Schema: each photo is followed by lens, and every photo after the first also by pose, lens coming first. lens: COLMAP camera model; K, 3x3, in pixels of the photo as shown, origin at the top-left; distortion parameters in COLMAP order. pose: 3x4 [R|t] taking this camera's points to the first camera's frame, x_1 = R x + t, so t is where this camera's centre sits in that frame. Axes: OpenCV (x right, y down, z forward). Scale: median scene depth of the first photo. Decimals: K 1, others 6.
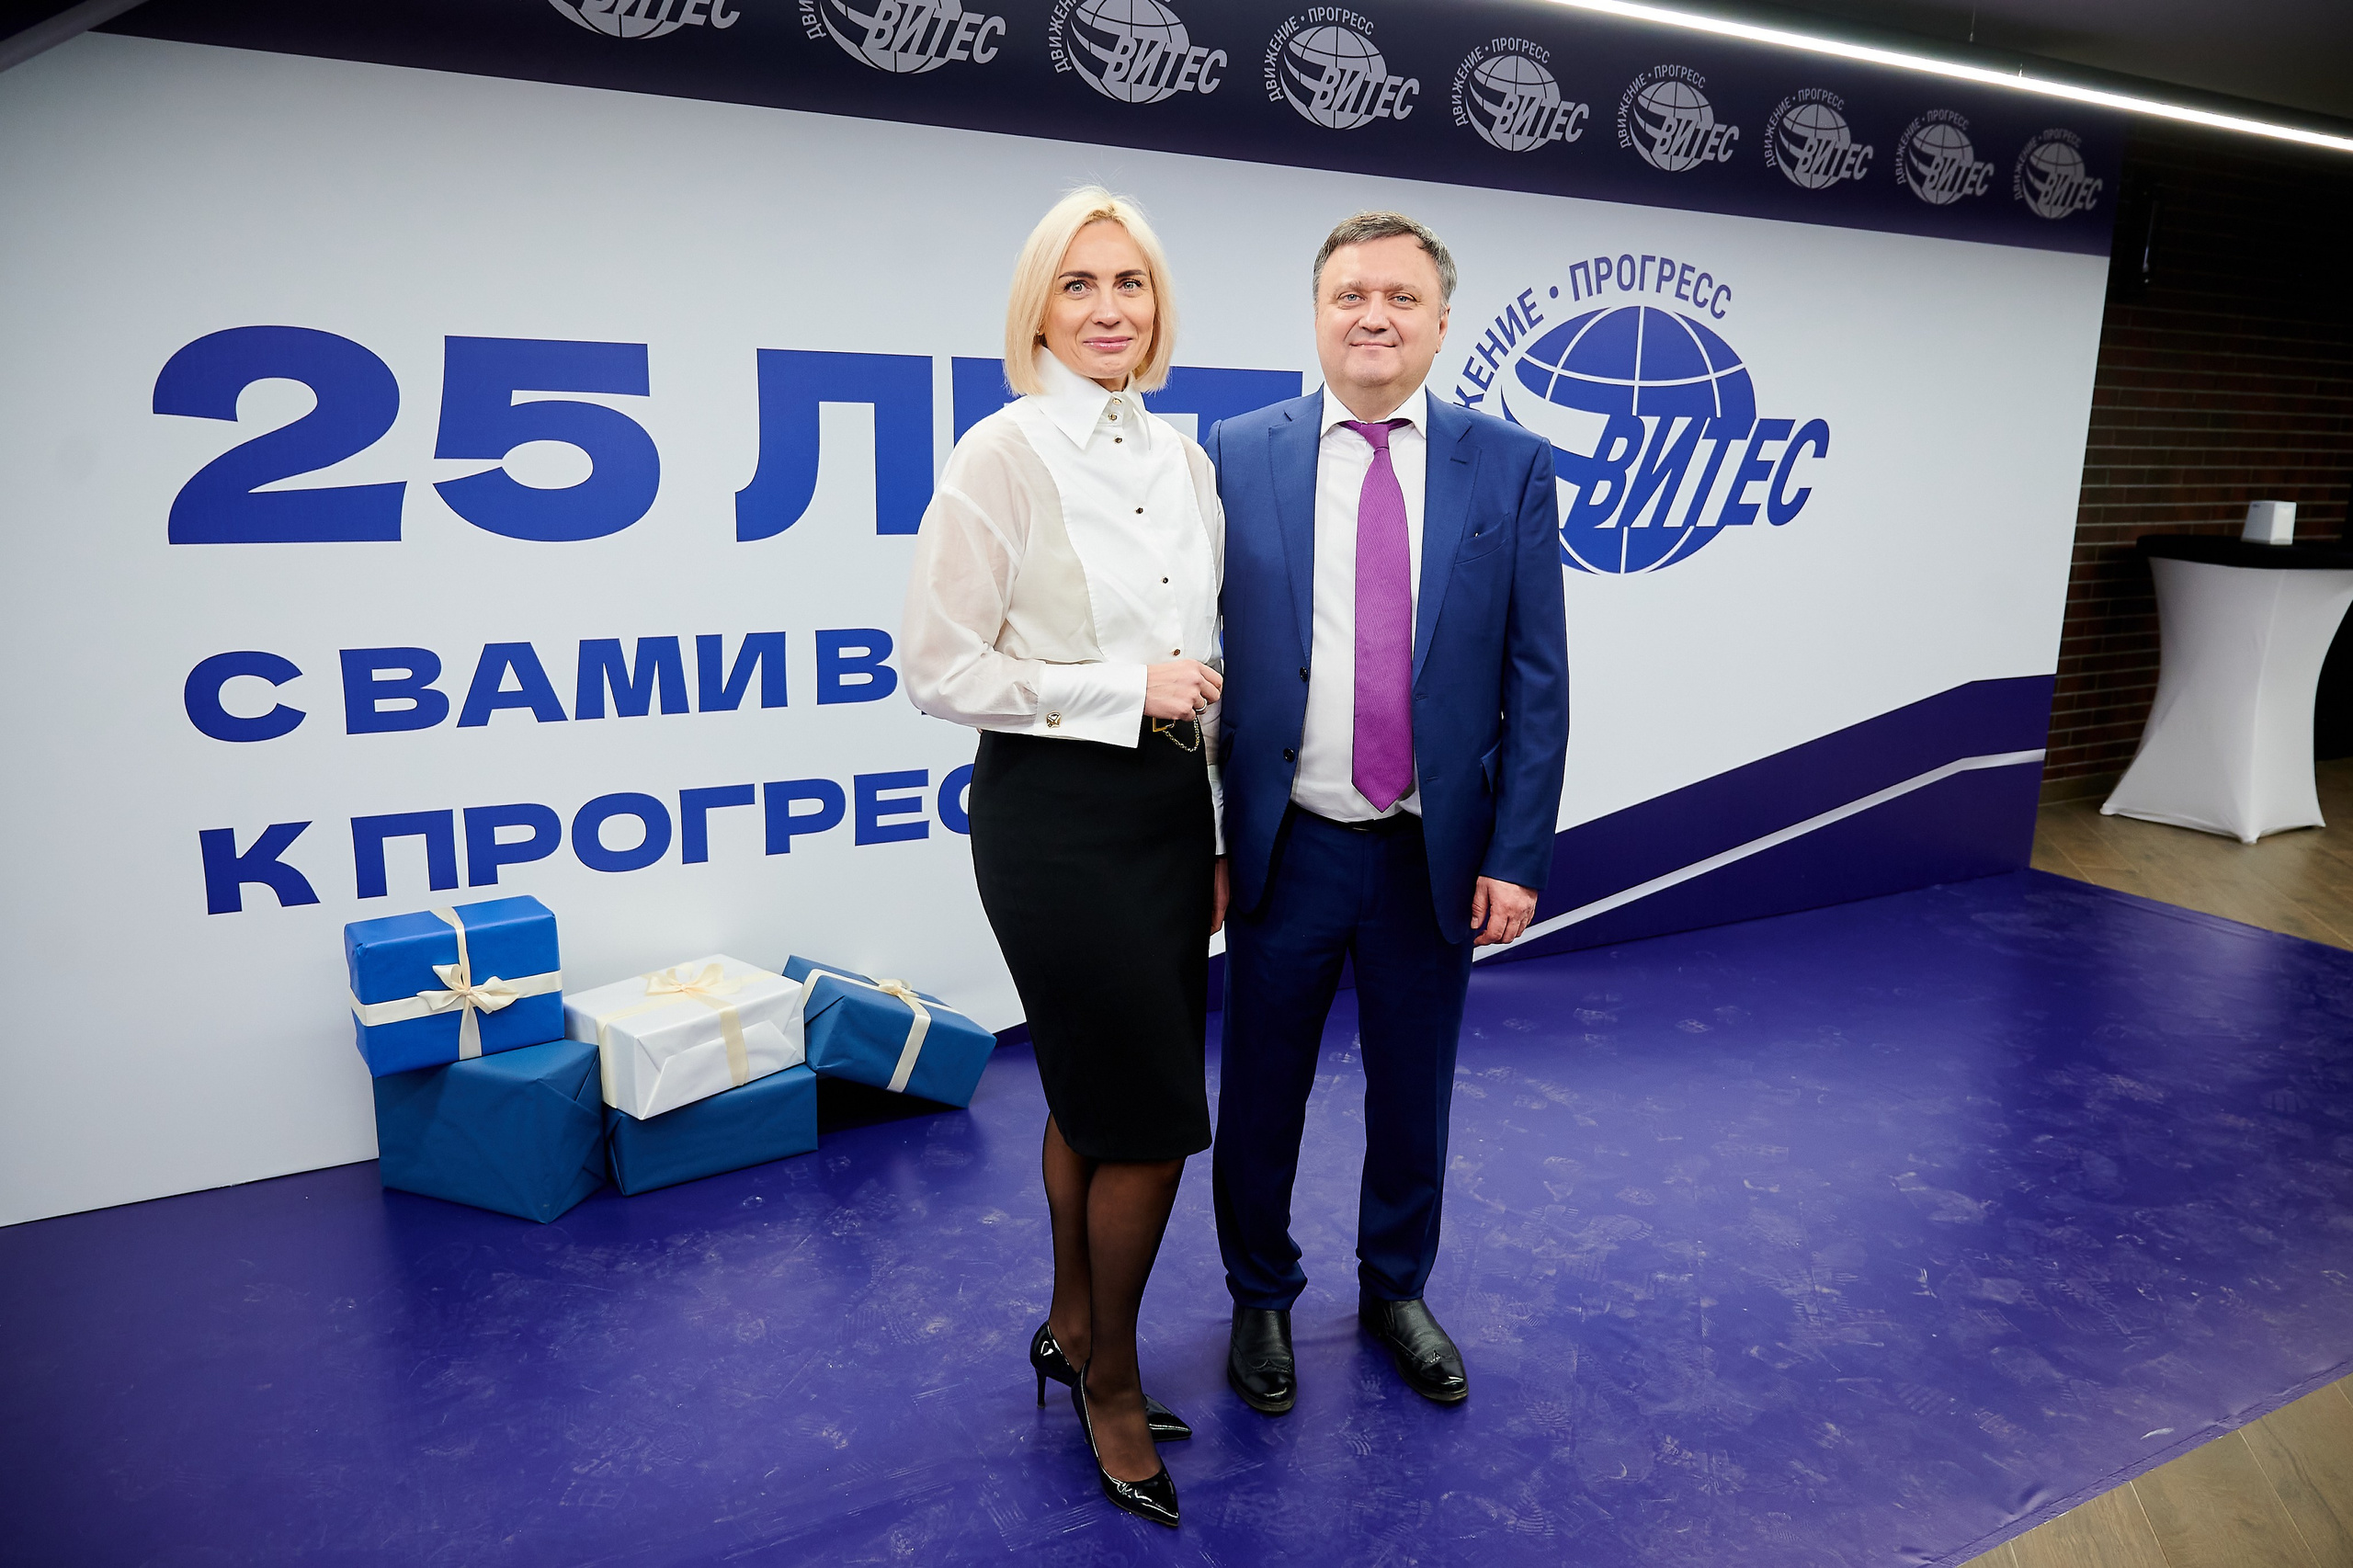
lens RADIAL K [[1615.7, 0, 1178.0], [0, 1615.7, 778.2], [0, 0, 1]] dist [-0.008816, 0.006780]
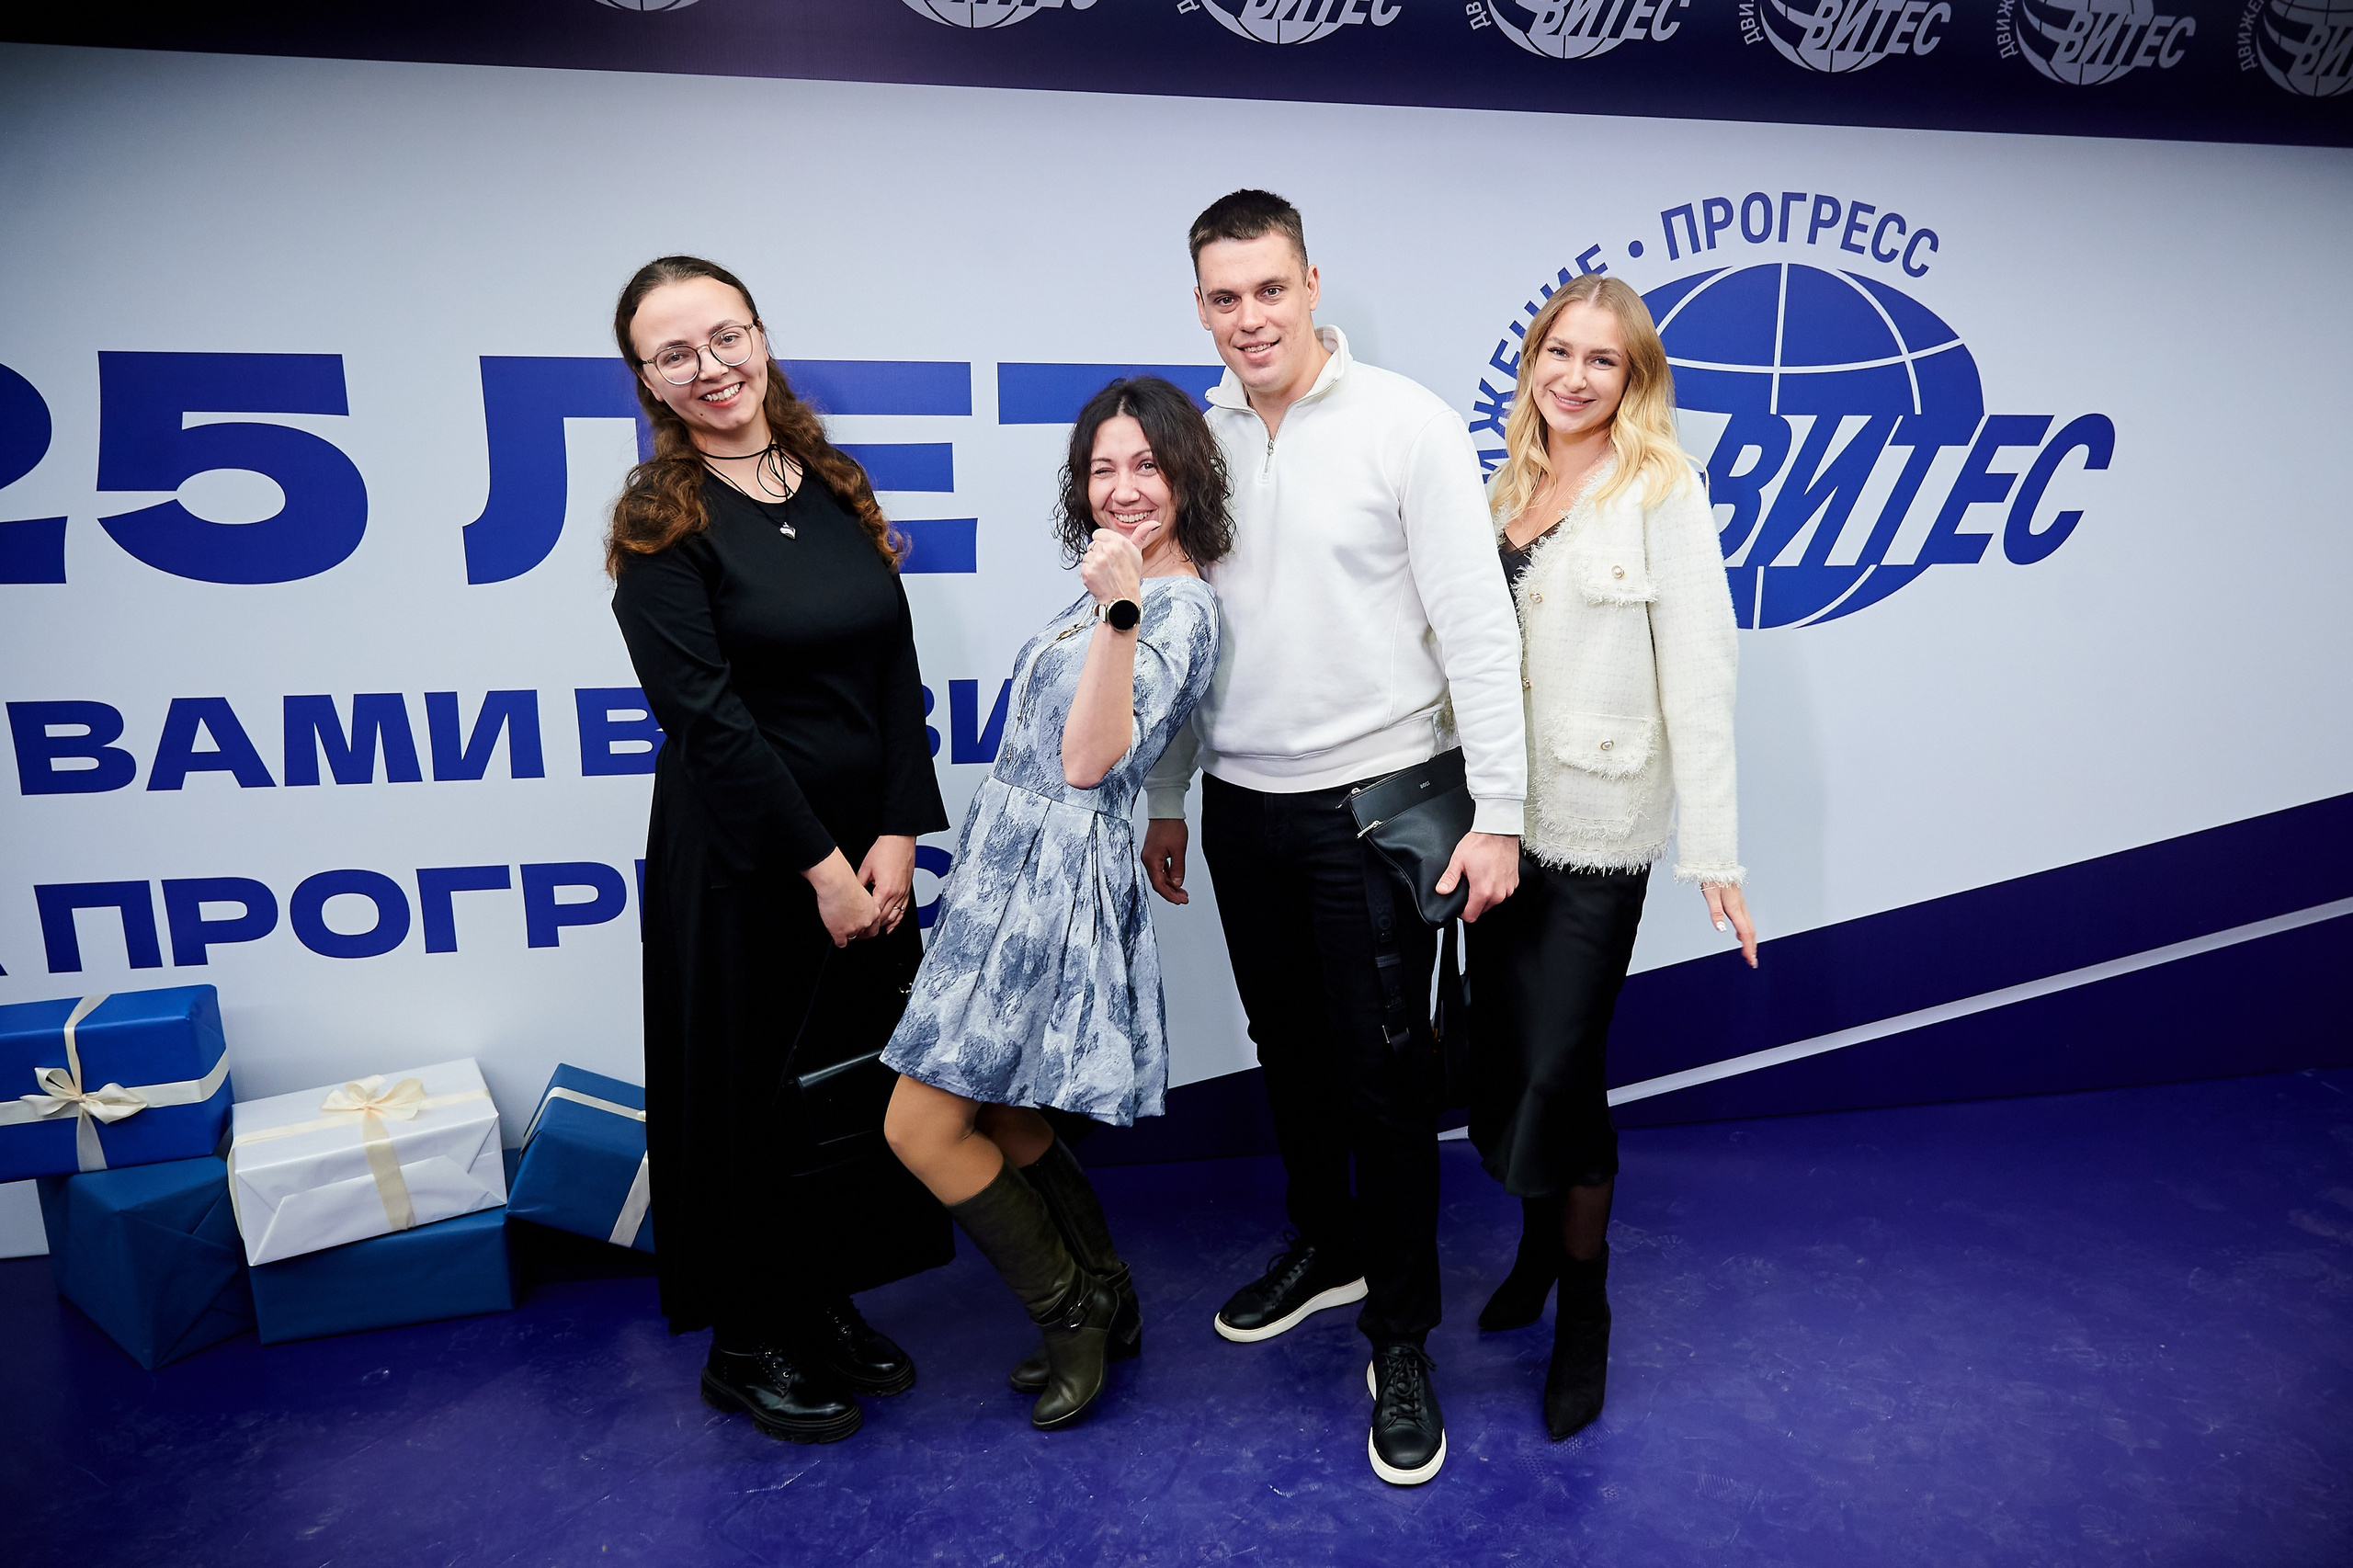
lens RADIAL K [[1614.9, 0, 1261.9], [0, 1614.9, 771.0], [0, 0, 1]] dist [-0.011425, 0.008761]
pose [[0.954278, 0.057739, -0.293292, 0.354086], [-0.053799, 0.998321, 0.021487, -0.083469], [0.294040, -0.004726, 0.955782, 0.292497]]
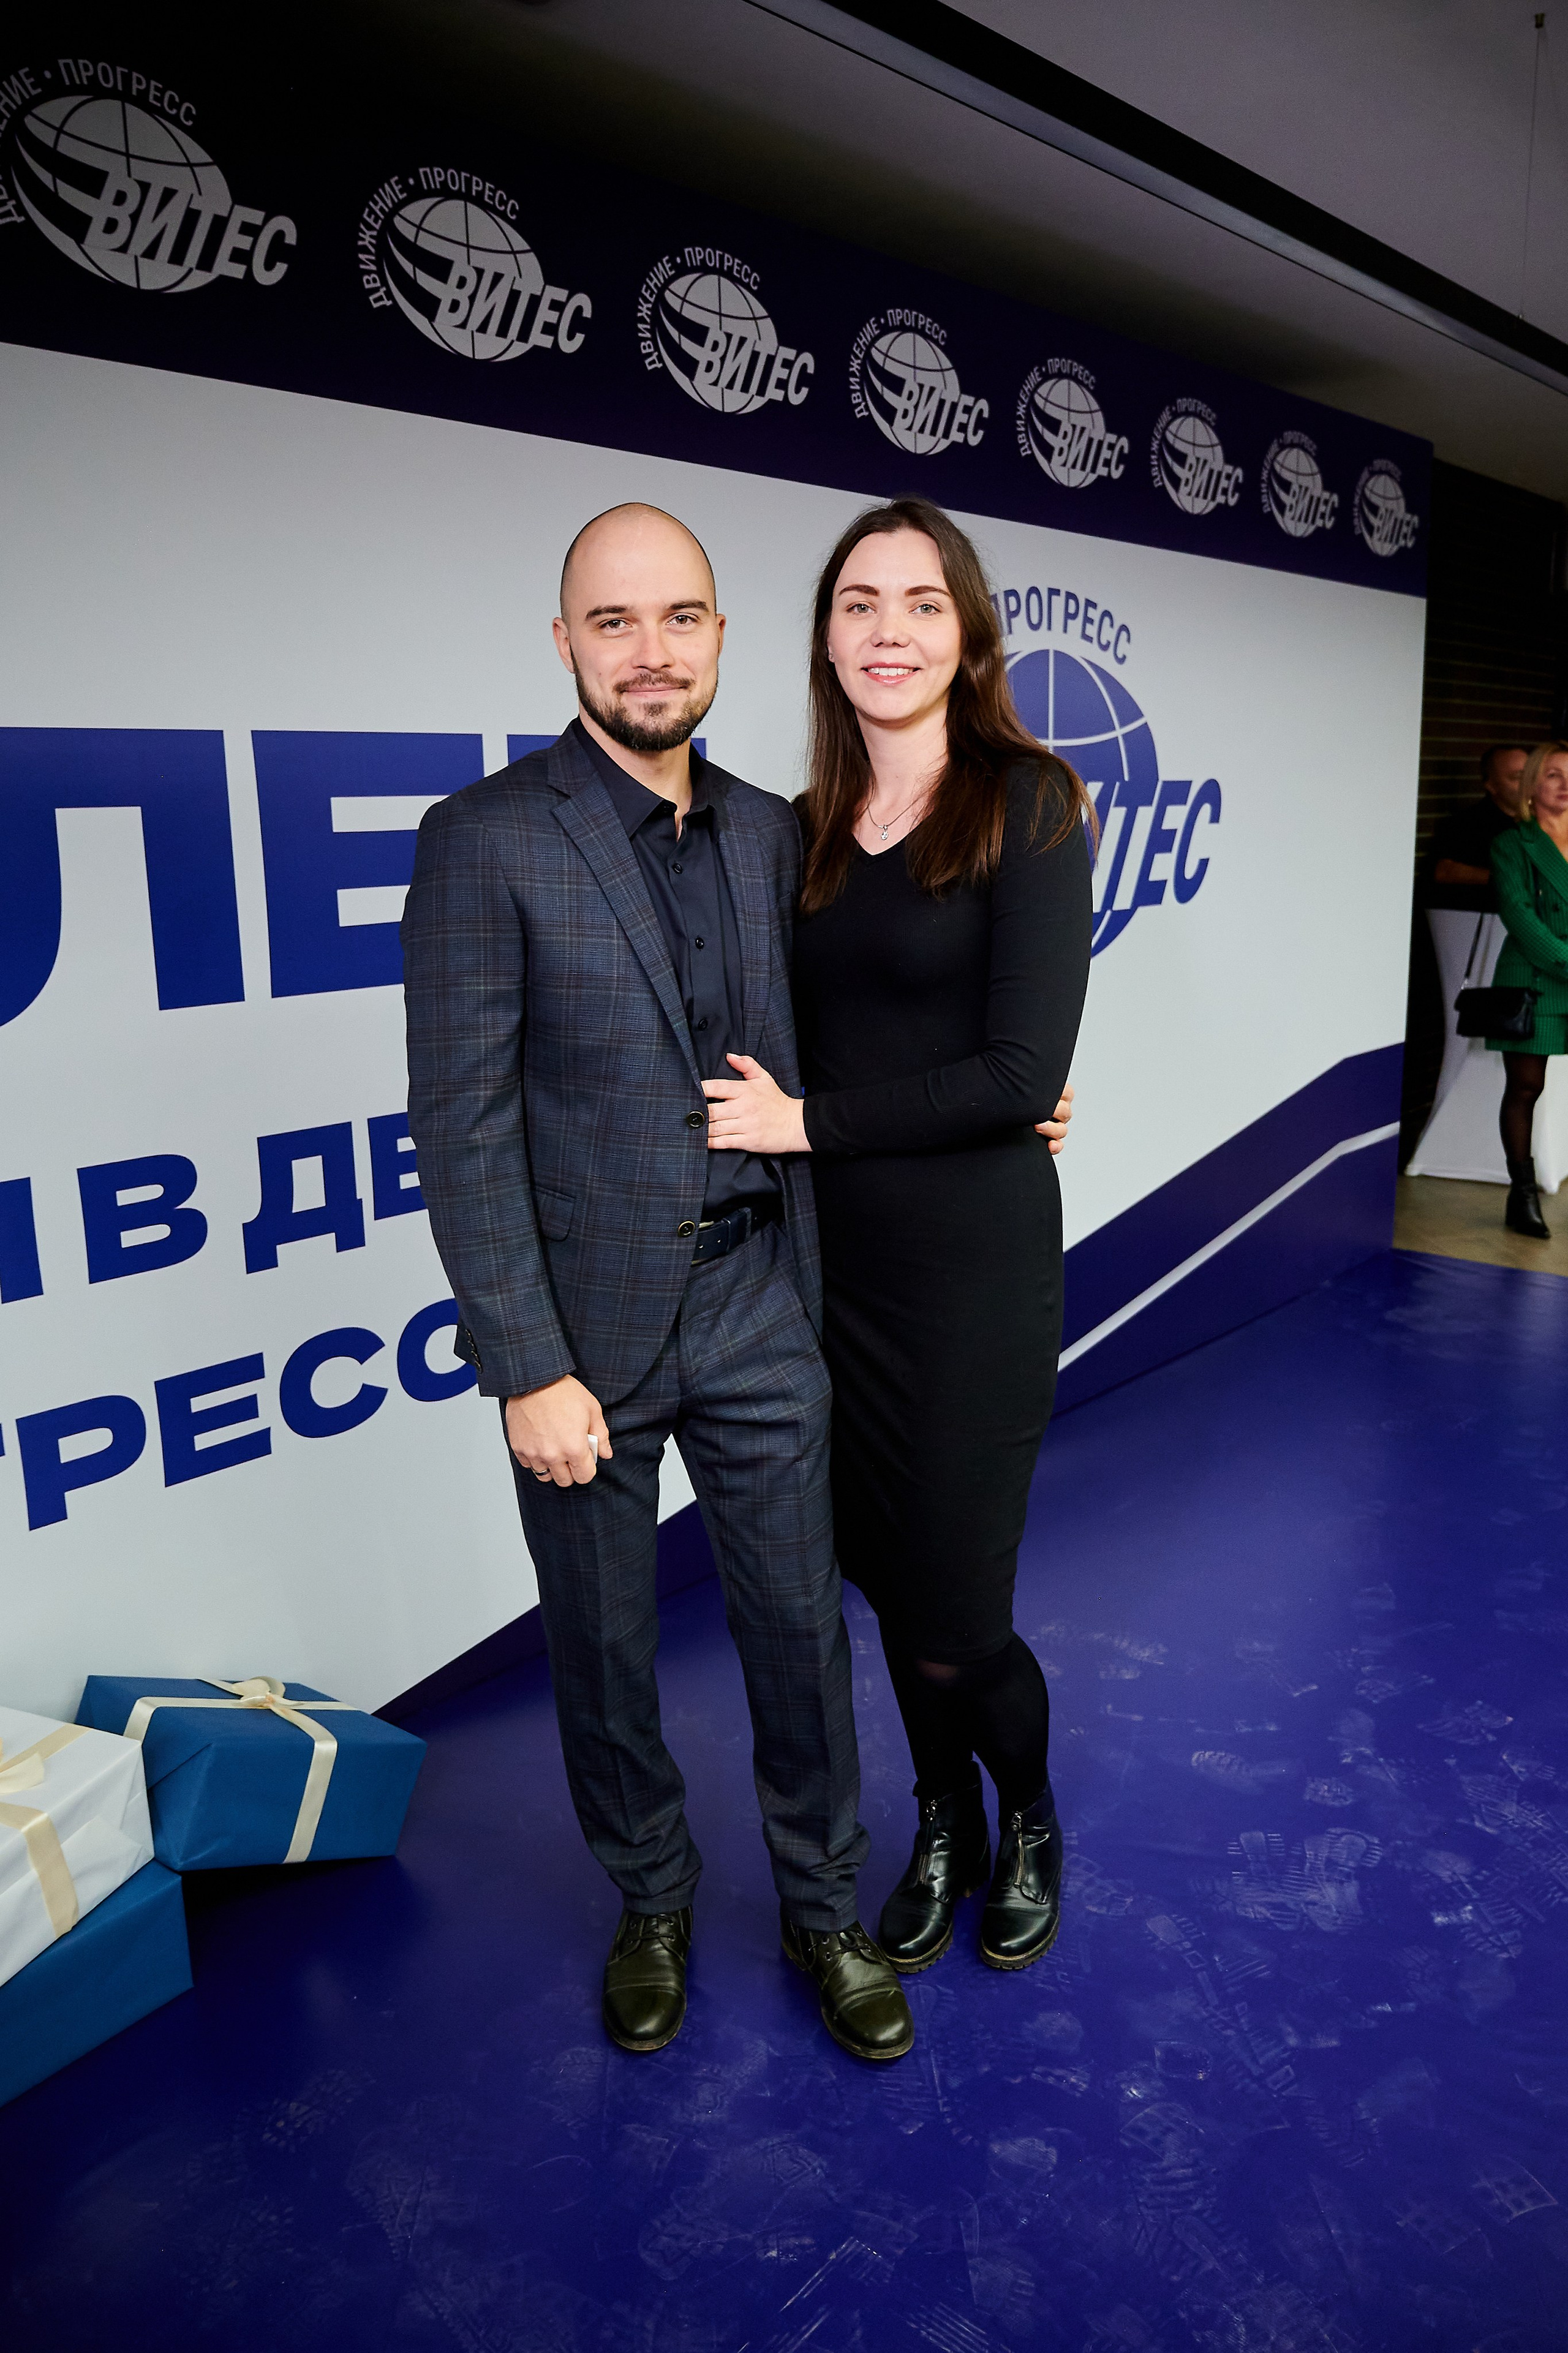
lens RADIAL K [[1687.4, 0, 796.9], [0, 1687.4, 1170.6], [0, 0, 1]] dist [-0.049545, 0.017618]
pose [[0.945388, -0.105361, 0.308449, -0.155273], [0.104201, 0.994349, 0.020281, -0.072540], [-0.308843, 0.012967, 0.951025, 0.281514]]
